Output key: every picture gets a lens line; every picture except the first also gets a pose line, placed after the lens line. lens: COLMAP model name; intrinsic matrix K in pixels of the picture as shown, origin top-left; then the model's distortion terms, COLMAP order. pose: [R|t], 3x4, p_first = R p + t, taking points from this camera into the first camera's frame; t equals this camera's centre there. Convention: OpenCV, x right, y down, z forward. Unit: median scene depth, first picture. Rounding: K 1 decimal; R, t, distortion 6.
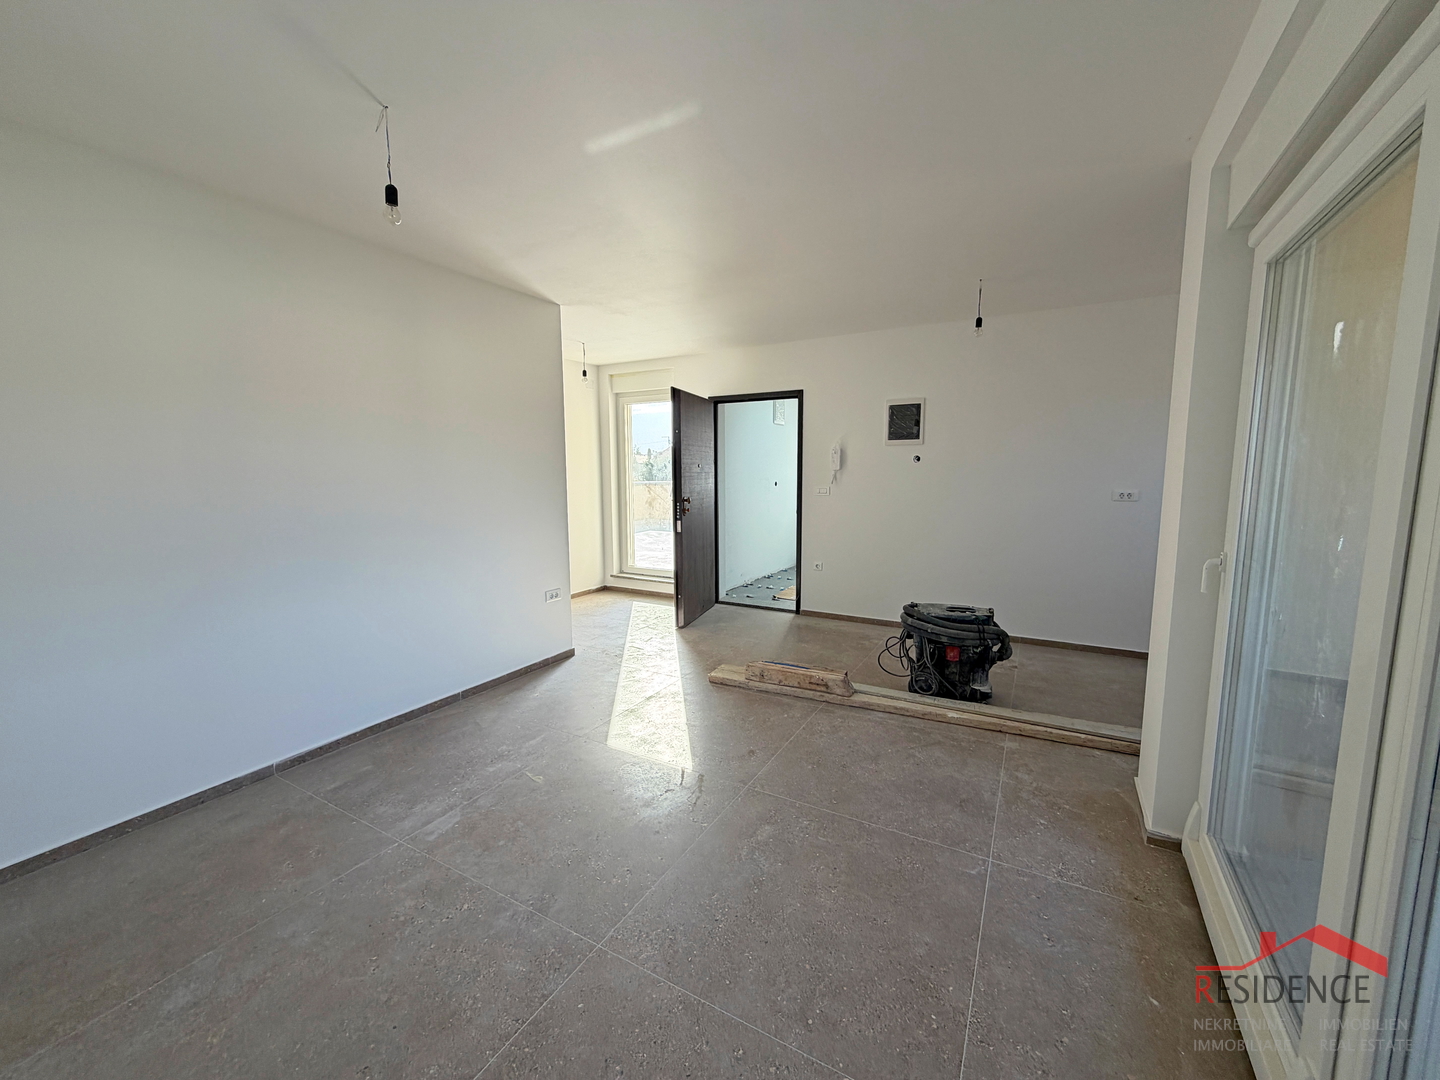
lens RADIAL K [[573.4, 0, 717.2], [0, 573.4, 536.8], [0, 0, 1]] dist [0.000803, -0.000145]
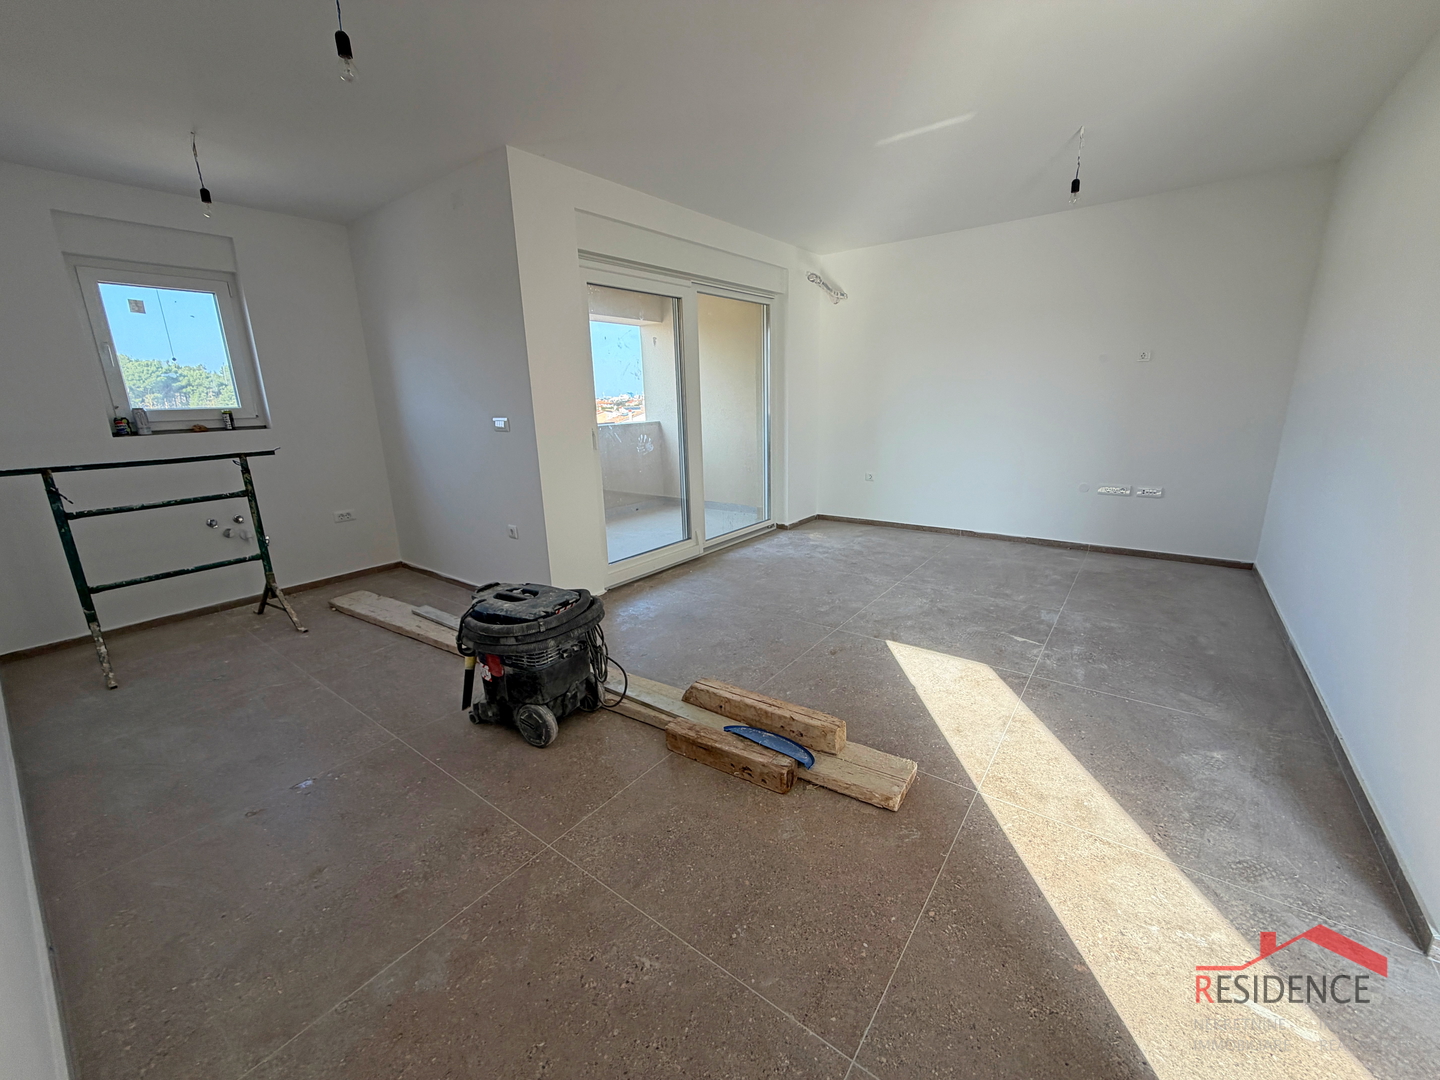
lens RADIAL K [[573.4, 0, 717.2], [0, 573.4, 536.8], [0, 0, 1]] dist [0.000803, -0.000145]
pose [[-0.990694, 0.001379, 0.136102, 0.104273], [0.049612, 0.934814, 0.351656, -0.159101], [-0.126745, 0.355135, -0.926183, 1.576139]]
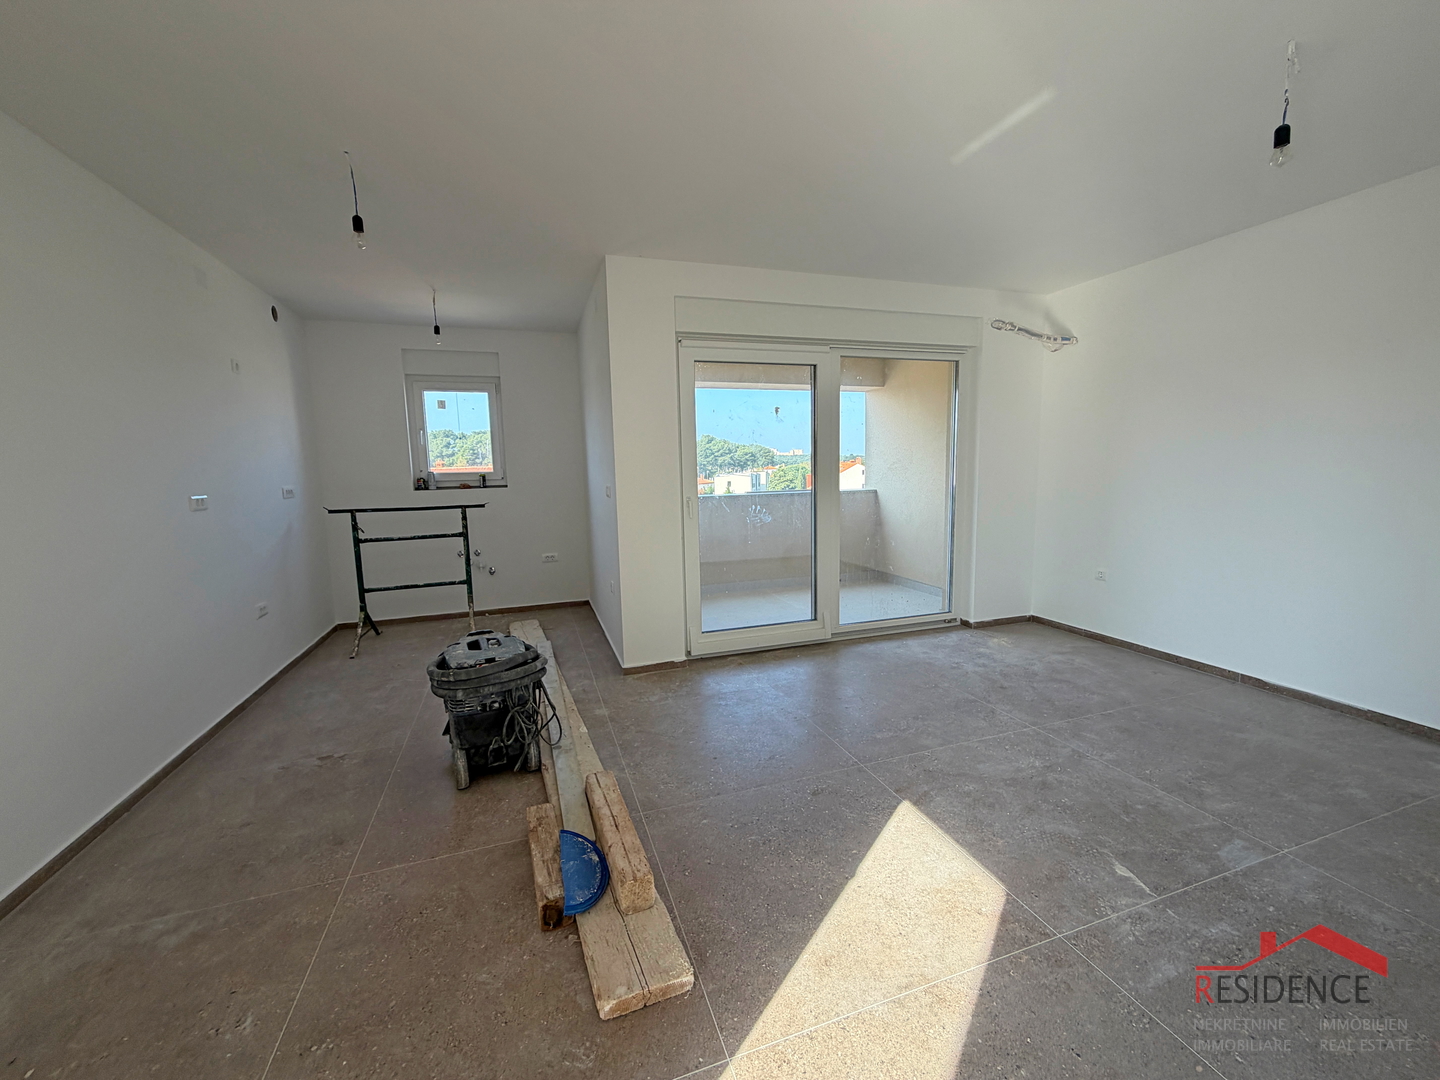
lens RADIAL K [[573.4, 0, 717.2], [0, 573.4, 536.8], [0, 0, 1]] dist [0.000803, -0.000145]
pose [[-0.747938, -0.059052, 0.661136, -0.287983], [0.105077, 0.972942, 0.205775, -0.130464], [-0.655398, 0.223378, -0.721495, 1.318885]]
